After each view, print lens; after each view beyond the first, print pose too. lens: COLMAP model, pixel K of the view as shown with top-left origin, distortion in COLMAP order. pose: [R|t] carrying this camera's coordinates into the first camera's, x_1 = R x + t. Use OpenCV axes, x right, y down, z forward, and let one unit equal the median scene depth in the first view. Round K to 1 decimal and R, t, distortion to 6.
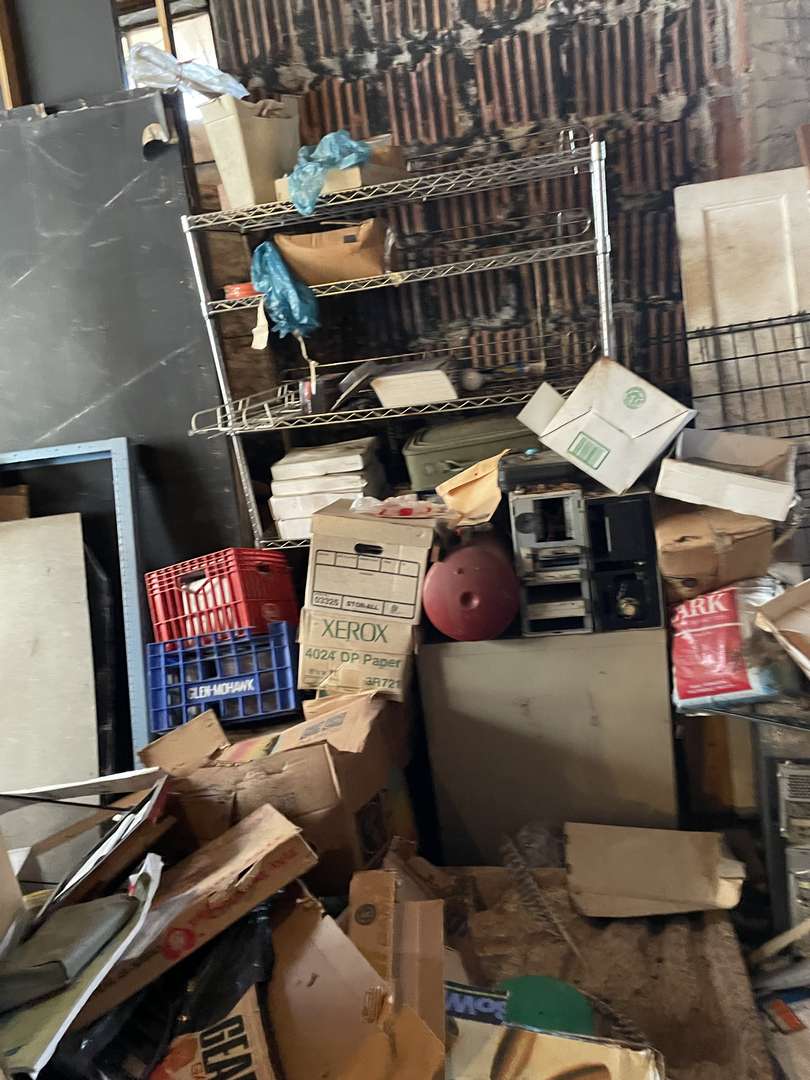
lens RADIAL K [[815.4, 0, 406.8], [0, 815.4, 536.7], [0, 0, 1]] dist [0.084595, -0.116863]
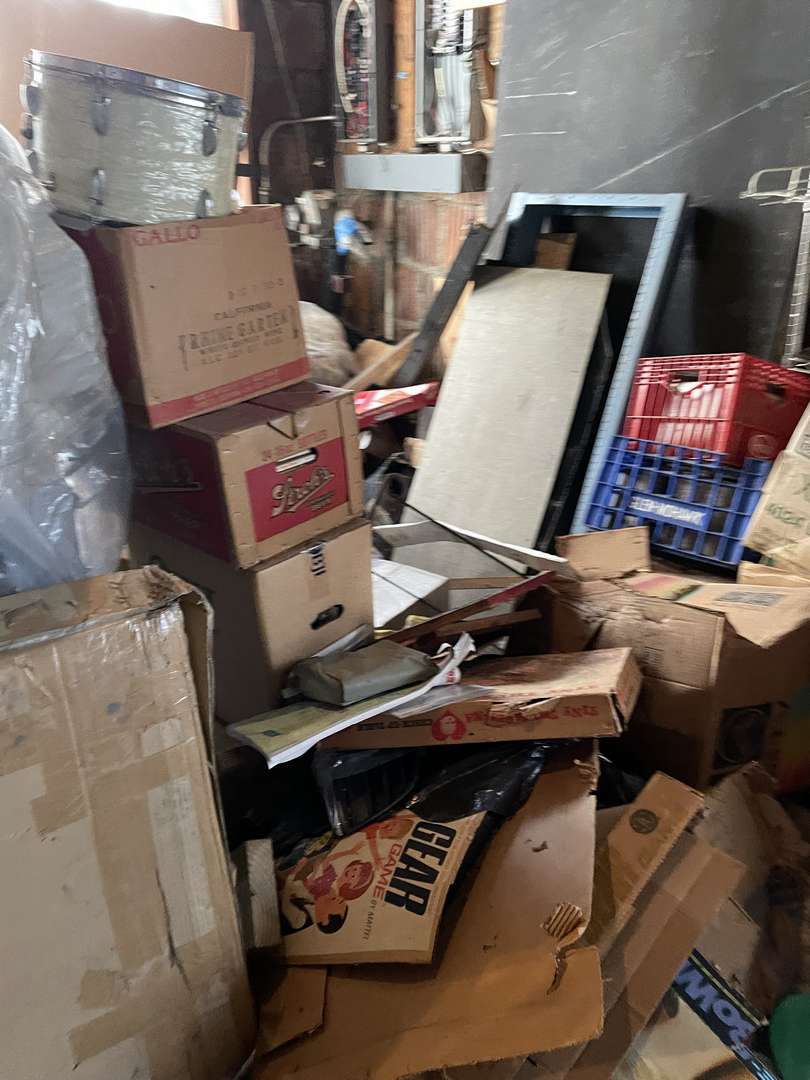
lens RADIAL K [[815.4, 0, 406.8], [0, 815.4, 536.7], [0, 0, 1]] dist [0.084595, -0.116863]
pose [[0.729742, 0.393059, -0.559447, 0.077561], [-0.247233, 0.914566, 0.320070, -0.000432], [0.637458, -0.095255, 0.764574, 0.160909]]
